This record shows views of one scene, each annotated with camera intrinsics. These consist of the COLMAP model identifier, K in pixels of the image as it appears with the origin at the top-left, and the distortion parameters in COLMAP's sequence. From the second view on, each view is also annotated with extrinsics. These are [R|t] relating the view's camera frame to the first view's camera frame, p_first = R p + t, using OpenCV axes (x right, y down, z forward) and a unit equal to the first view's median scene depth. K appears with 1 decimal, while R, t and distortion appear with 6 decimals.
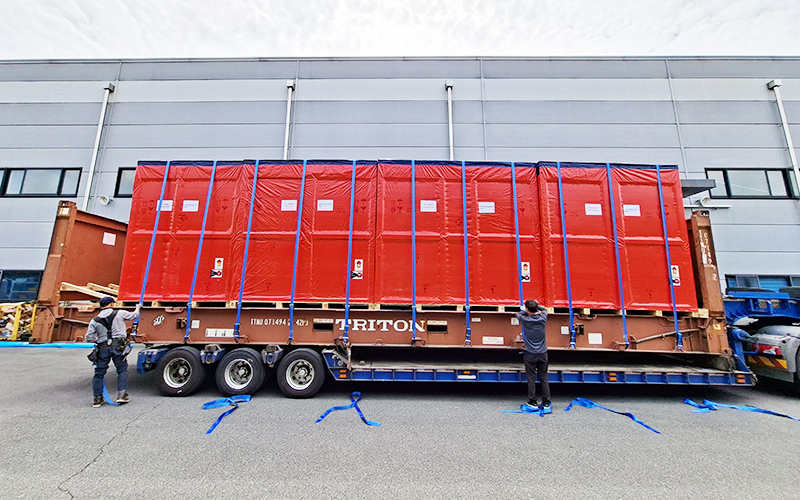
lens RADIAL K [[269.0, 0, 400.0], [0, 269.0, 271.6], [0, 0, 1]] dist [-0.001635, 0.000032]
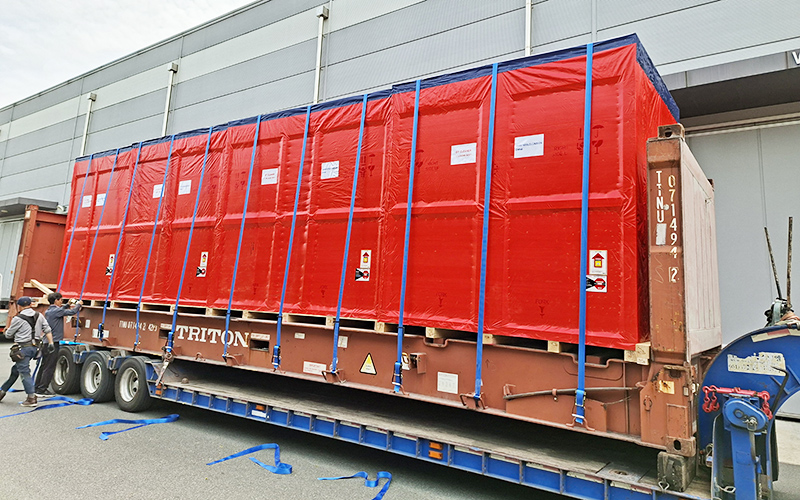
lens RADIAL K [[538.1, 0, 400.0], [0, 538.1, 250.0], [0, 0, 1]] dist [0.096784, -0.000673]
pose [[0.826145, -0.024094, -0.562942, 1.276212], [0.000966, 0.999144, -0.041346, 0.017146], [0.563456, 0.033614, 0.825462, -0.005407]]
